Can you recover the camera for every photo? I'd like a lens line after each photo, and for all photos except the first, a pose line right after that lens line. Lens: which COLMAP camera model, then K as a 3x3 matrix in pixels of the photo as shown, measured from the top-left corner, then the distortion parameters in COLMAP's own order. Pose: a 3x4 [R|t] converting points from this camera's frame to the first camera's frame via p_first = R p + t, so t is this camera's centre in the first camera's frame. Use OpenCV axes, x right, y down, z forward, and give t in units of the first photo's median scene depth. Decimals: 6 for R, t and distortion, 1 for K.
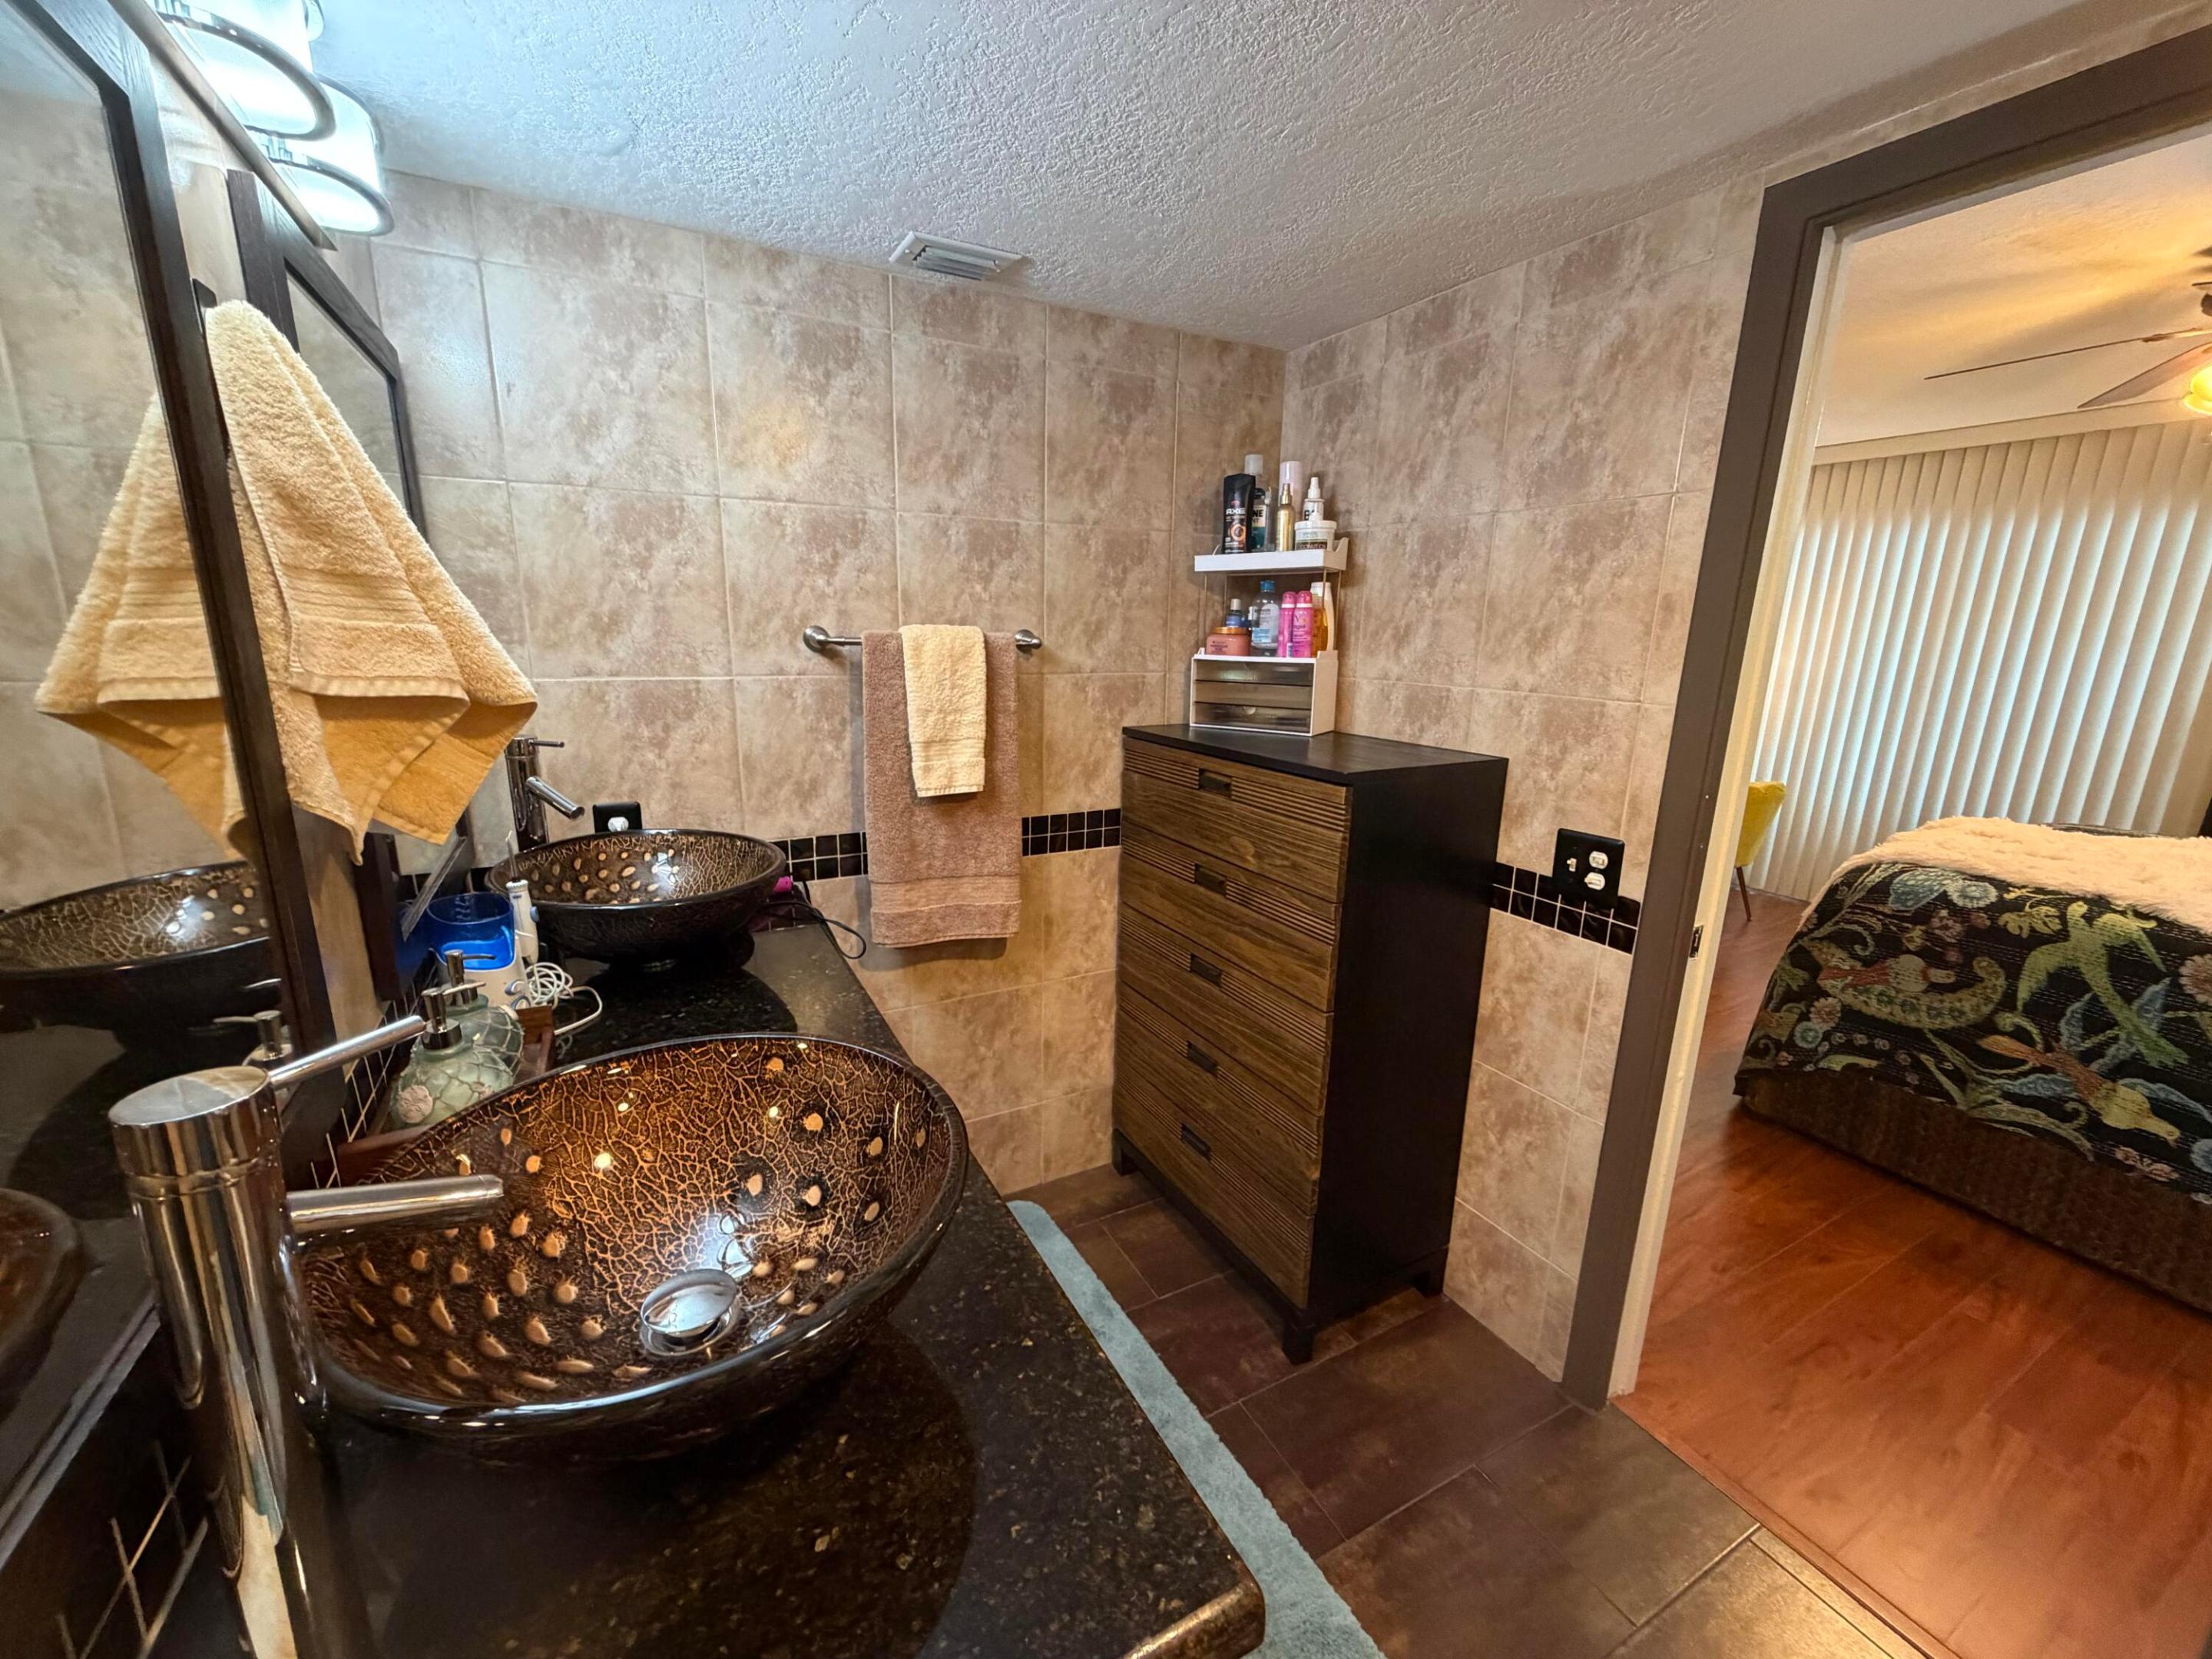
lens RADIAL K [[878.8, 0, 1108.0], [0, 878.8, 832.0], [0, 0, 1]] dist [-0.000590, -0.000287]
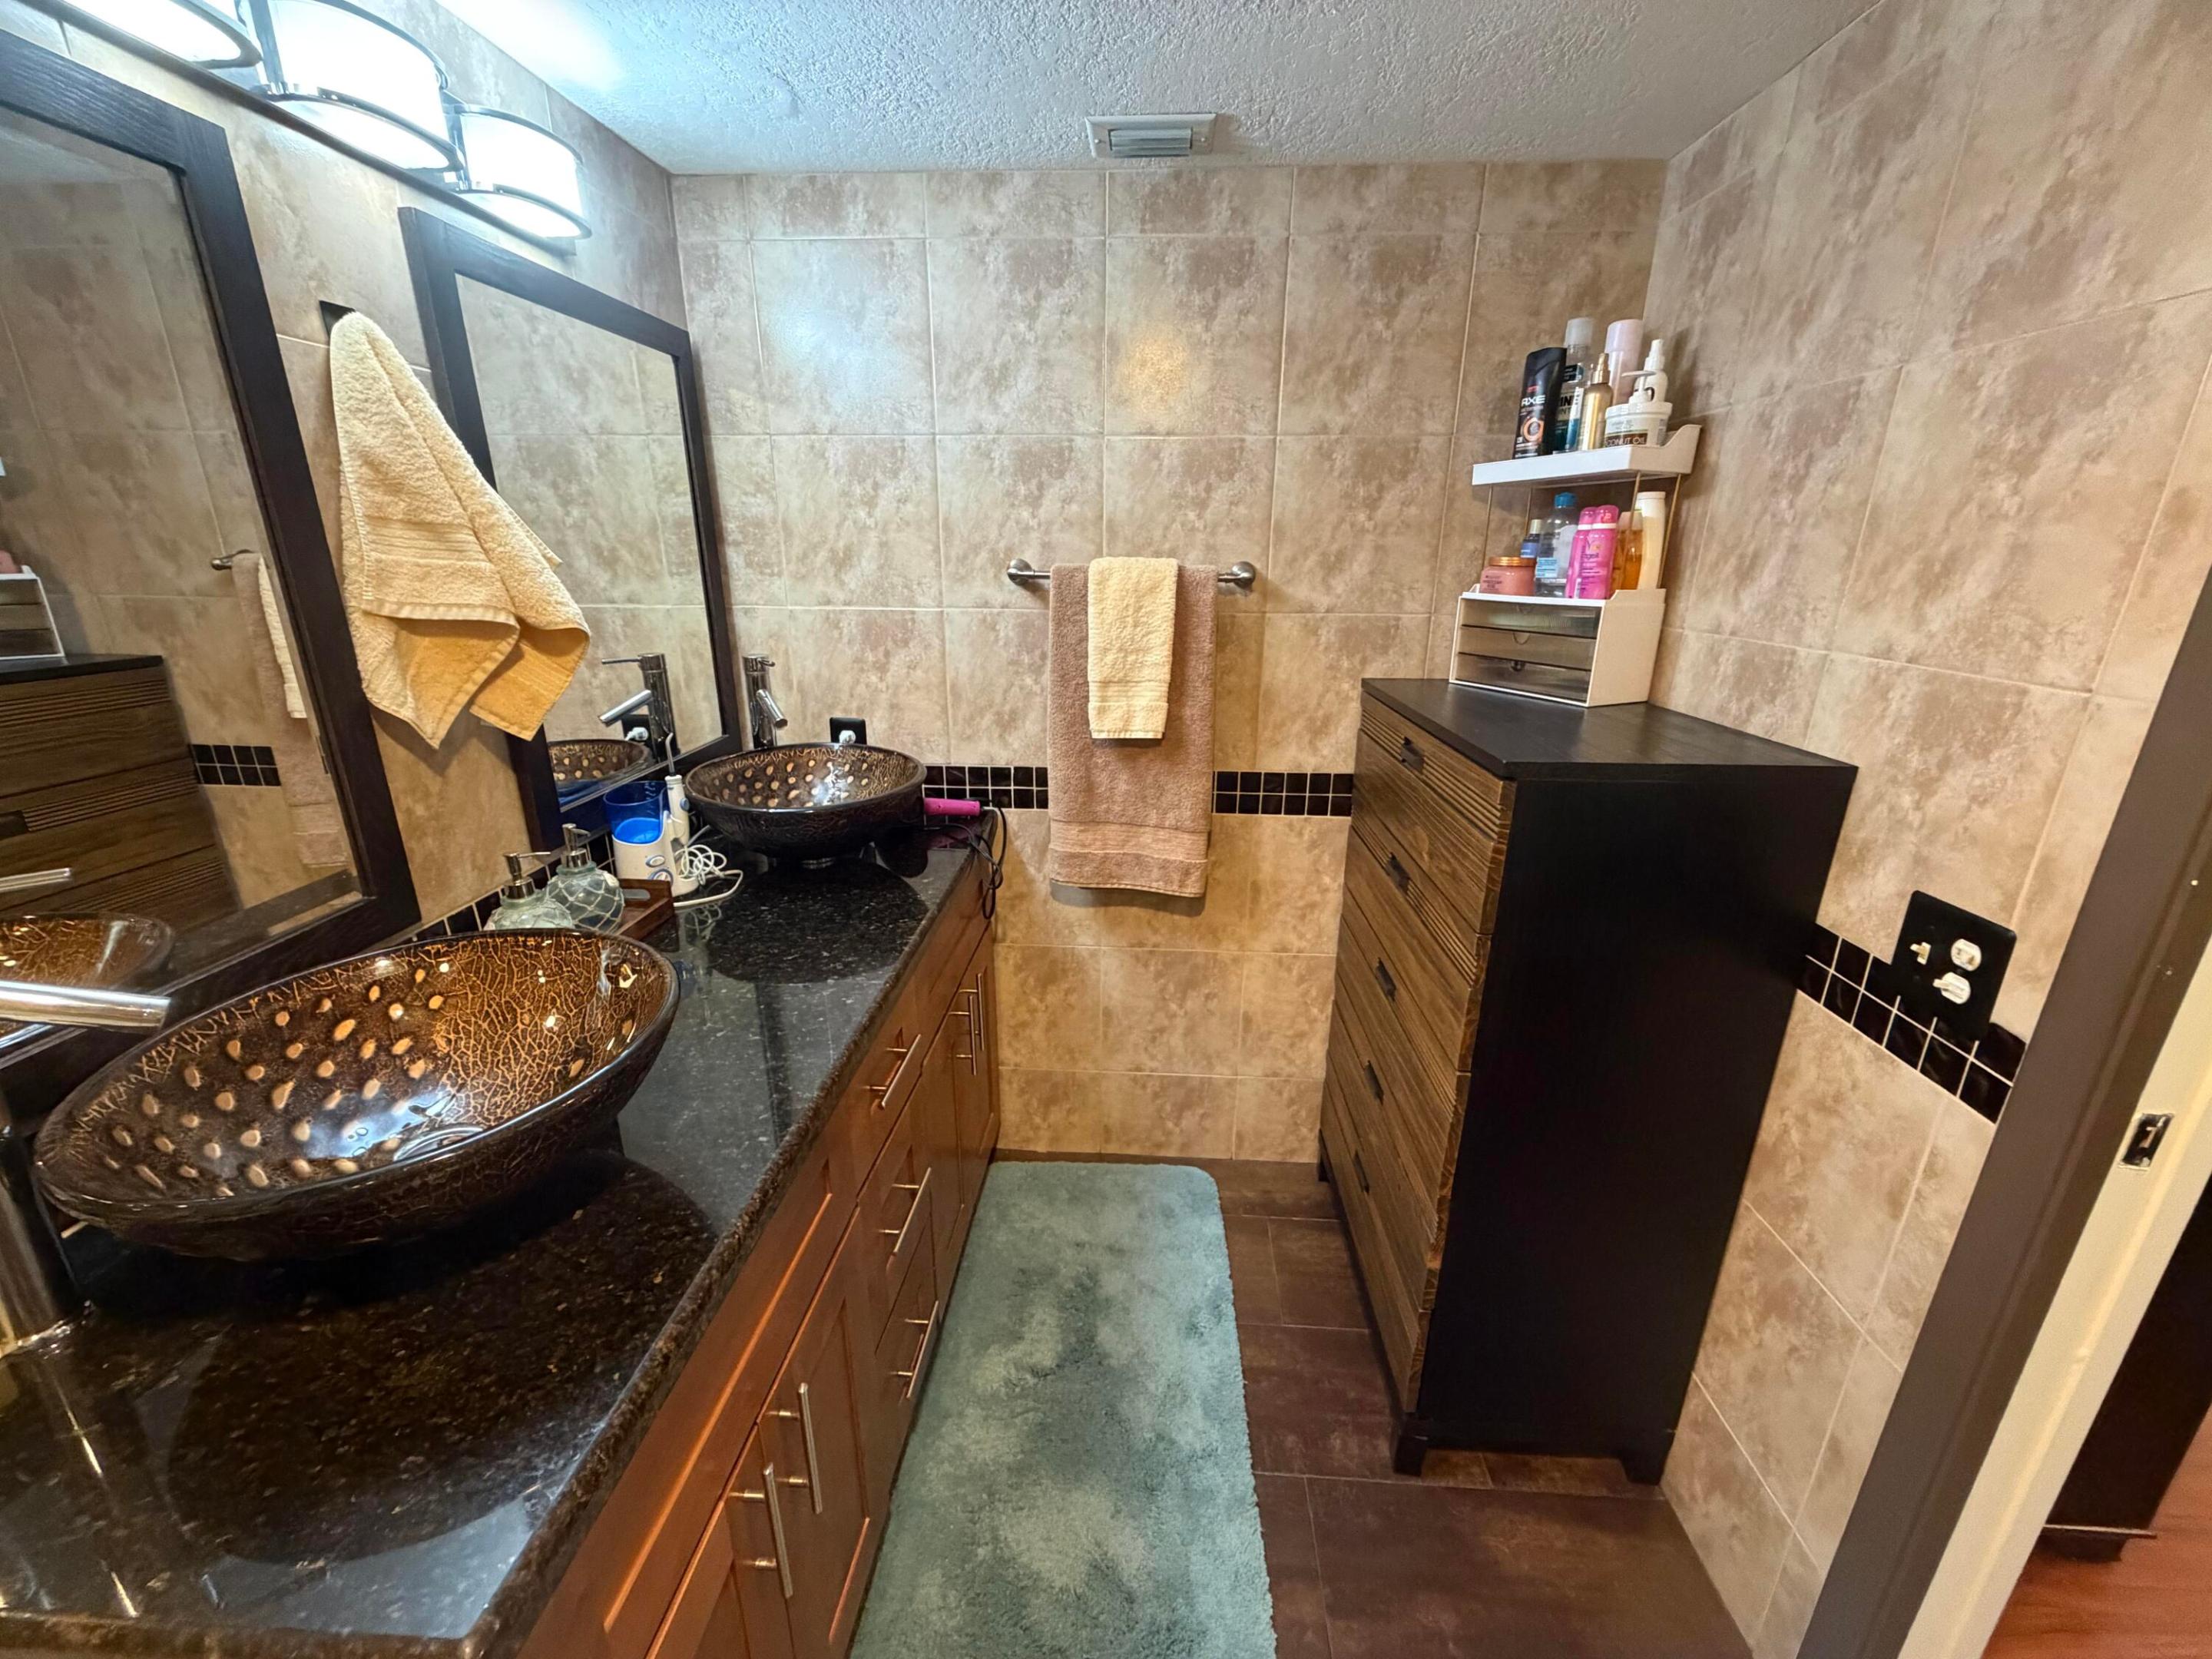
lens RADIAL K [[878.8, 0, 1108.1], [0, 878.8, 831.5], [0, 0, 1]] dist [-0.000590, -0.000287]
pose [[0.851207, 0.149674, -0.503035, 0.325614], [-0.112748, 0.988244, 0.103258, -0.042767], [0.512576, -0.031177, 0.858076, 0.183926]]
